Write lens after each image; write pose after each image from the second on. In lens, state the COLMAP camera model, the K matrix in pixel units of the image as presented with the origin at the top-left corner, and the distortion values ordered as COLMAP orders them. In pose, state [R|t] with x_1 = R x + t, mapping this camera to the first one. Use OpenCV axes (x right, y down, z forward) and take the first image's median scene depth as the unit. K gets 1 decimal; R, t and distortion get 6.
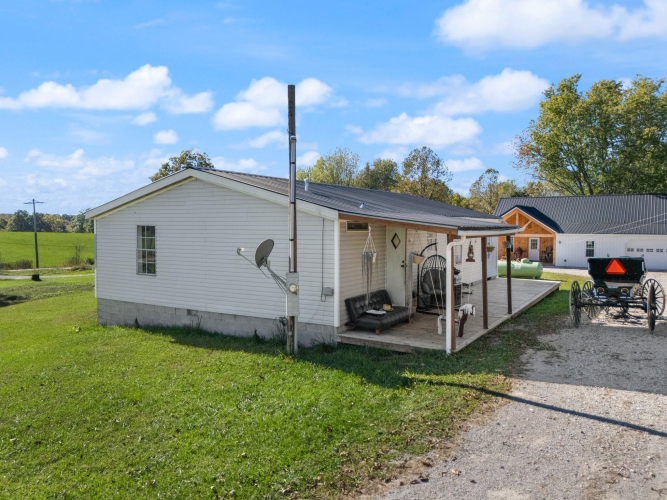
lens RADIAL K [[500.6, 0, 333.5], [0, 500.6, 250.0], [0, 0, 1]] dist [0.078903, -0.072031]
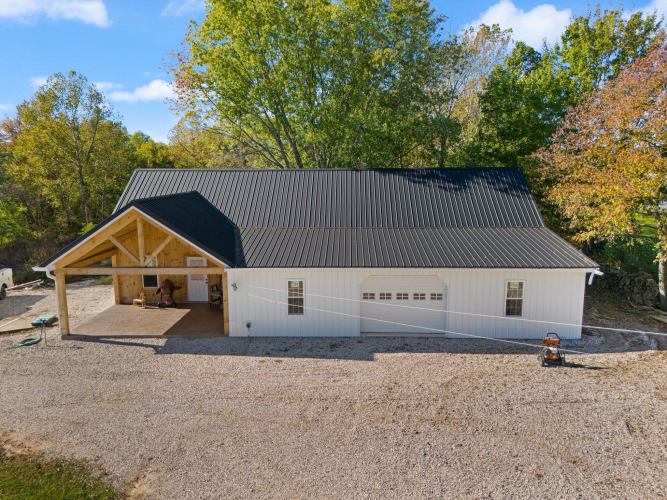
lens RADIAL K [[500.6, 0, 333.5], [0, 500.6, 250.0], [0, 0, 1]] dist [0.078903, -0.072031]
pose [[0.864191, -0.088936, 0.495242, 0.231051], [0.035050, 0.992505, 0.117073, -0.071953], [-0.501942, -0.083815, 0.860830, 0.438655]]
